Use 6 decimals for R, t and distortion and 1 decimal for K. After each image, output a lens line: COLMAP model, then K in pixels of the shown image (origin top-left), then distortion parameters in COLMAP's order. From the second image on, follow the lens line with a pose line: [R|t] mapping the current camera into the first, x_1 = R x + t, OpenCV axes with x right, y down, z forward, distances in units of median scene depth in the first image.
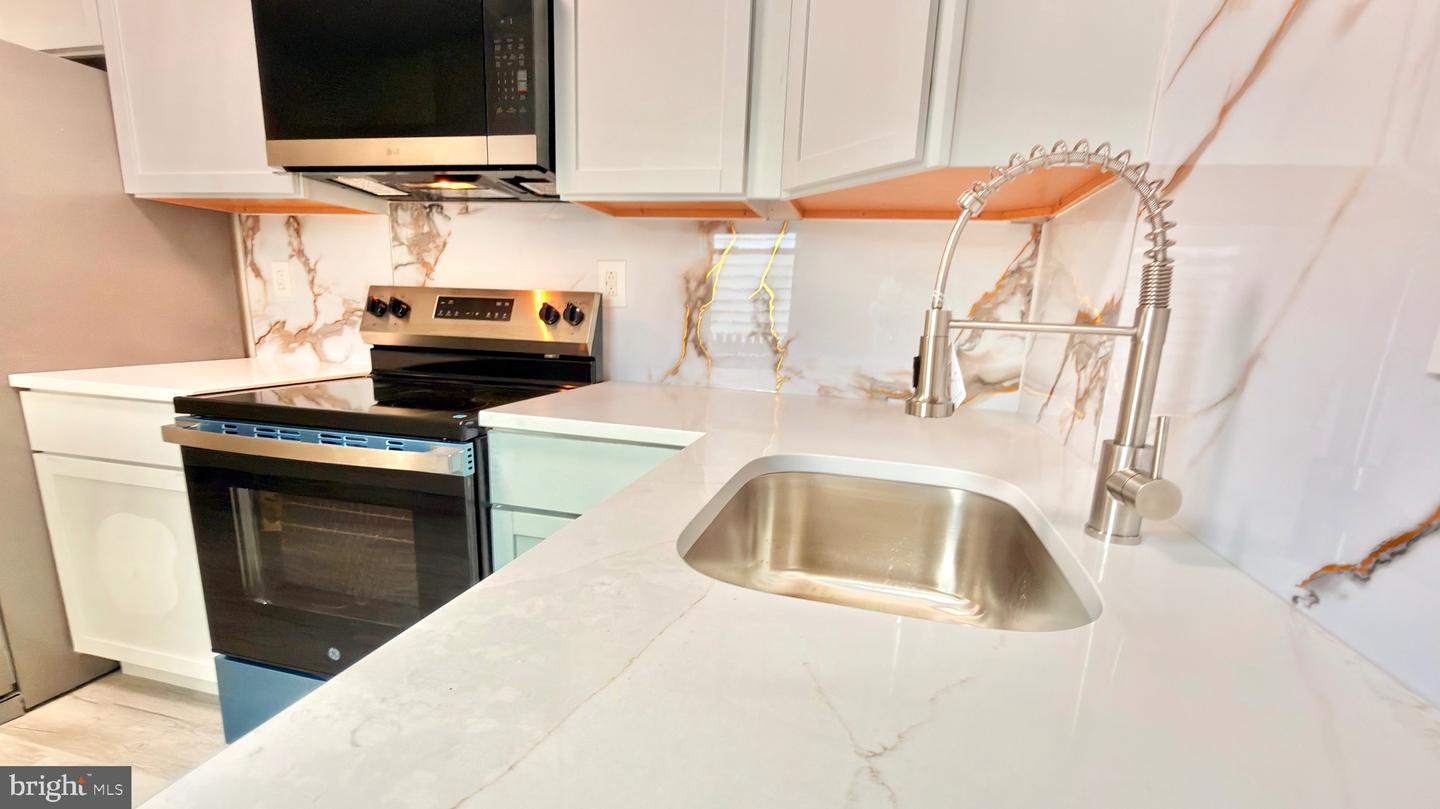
lens RADIAL K [[609.6, 0, 726.7], [0, 609.6, 439.0], [0, 0, 1]] dist [-0.000819, -0.000724]
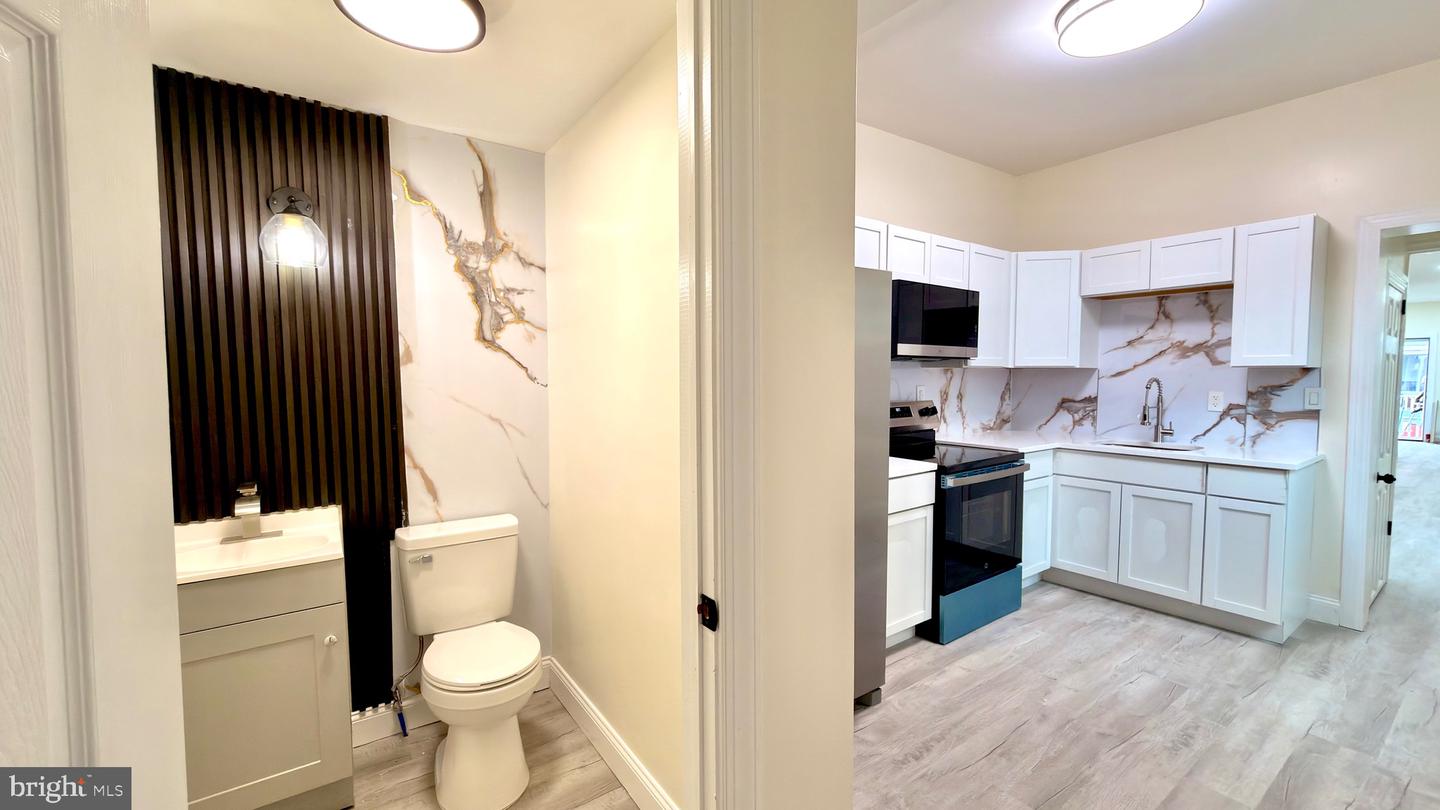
lens RADIAL K [[577.4, 0, 714.1], [0, 577.4, 406.2], [0, 0, 1]] dist [-0.004118, 0.000822]
pose [[0.651220, -0.088004, 0.753769, -2.498779], [0.185906, 0.981489, -0.046022, -0.283752], [-0.735766, 0.170100, 0.655526, 0.188384]]
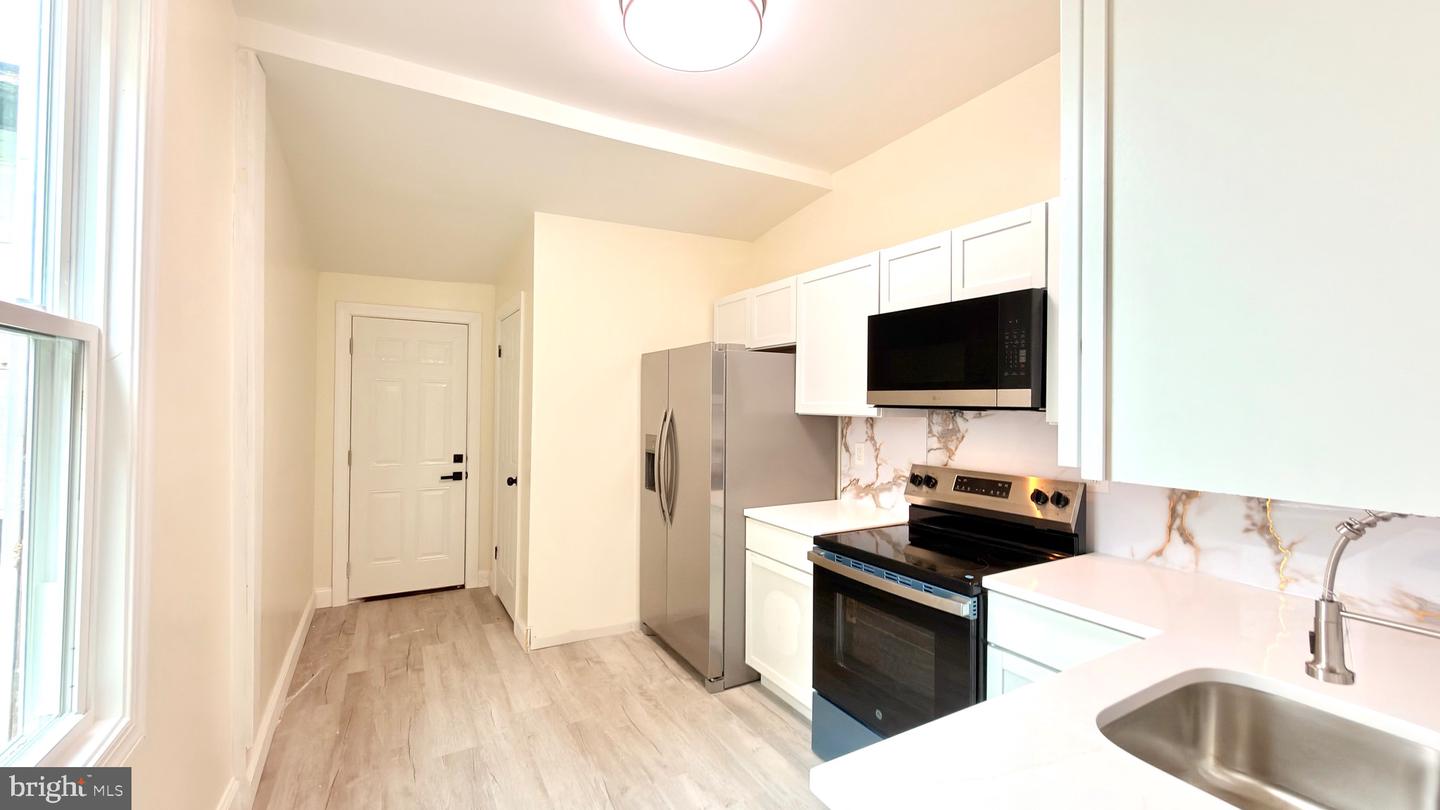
lens RADIAL K [[577.4, 0, 721.5], [0, 577.4, 408.1], [0, 0, 1]] dist [-0.004118, 0.000822]
pose [[0.695149, -0.030688, -0.718211, 0.139559], [-0.128195, 0.977782, -0.165857, -0.102612], [0.707343, 0.207366, 0.675770, -0.389274]]
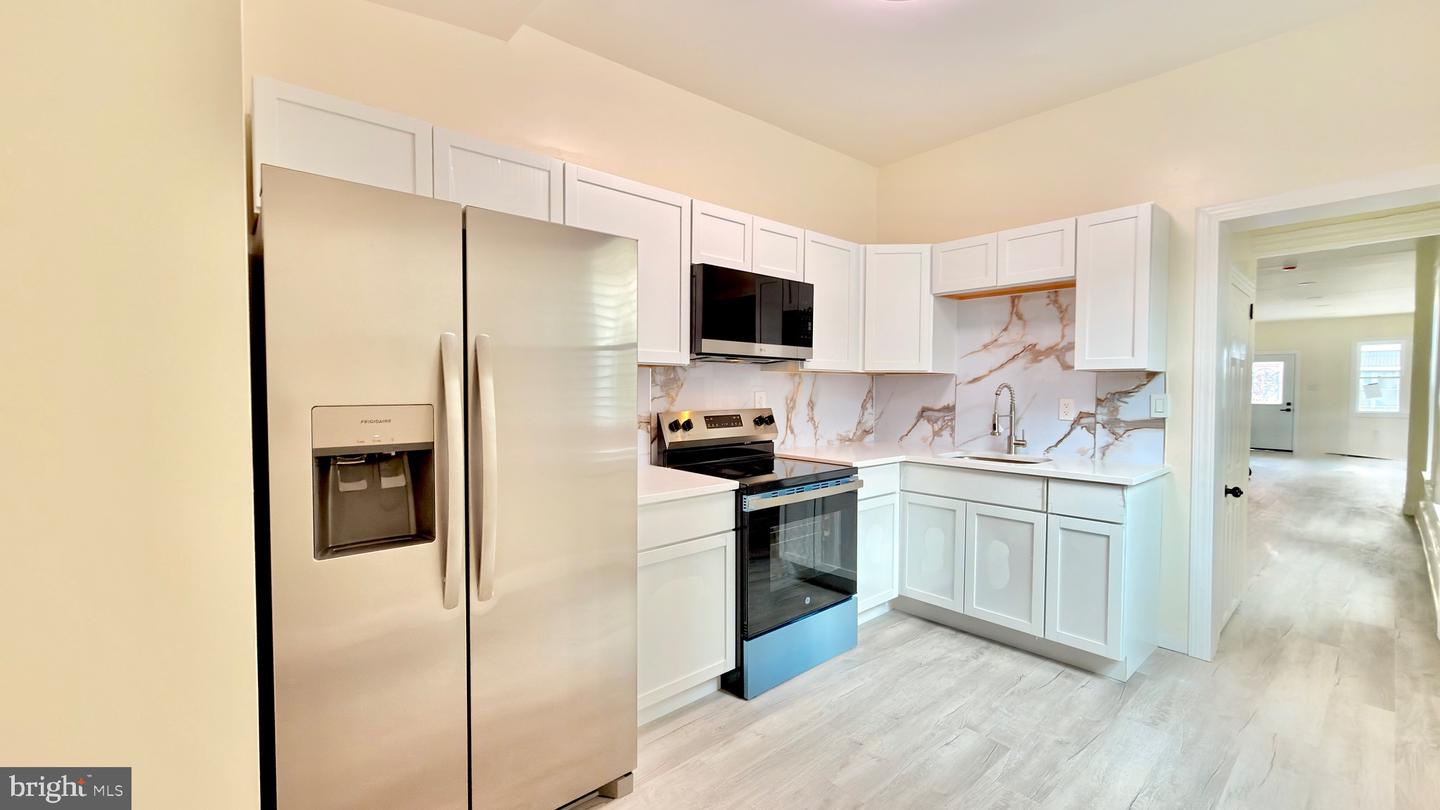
lens RADIAL K [[577.4, 0, 716.5], [0, 577.4, 407.0], [0, 0, 1]] dist [-0.004118, 0.000822]
pose [[0.573403, -0.069779, 0.816296, -1.967608], [0.189008, 0.980756, -0.048930, -0.192221], [-0.797173, 0.182343, 0.575557, 0.038631]]
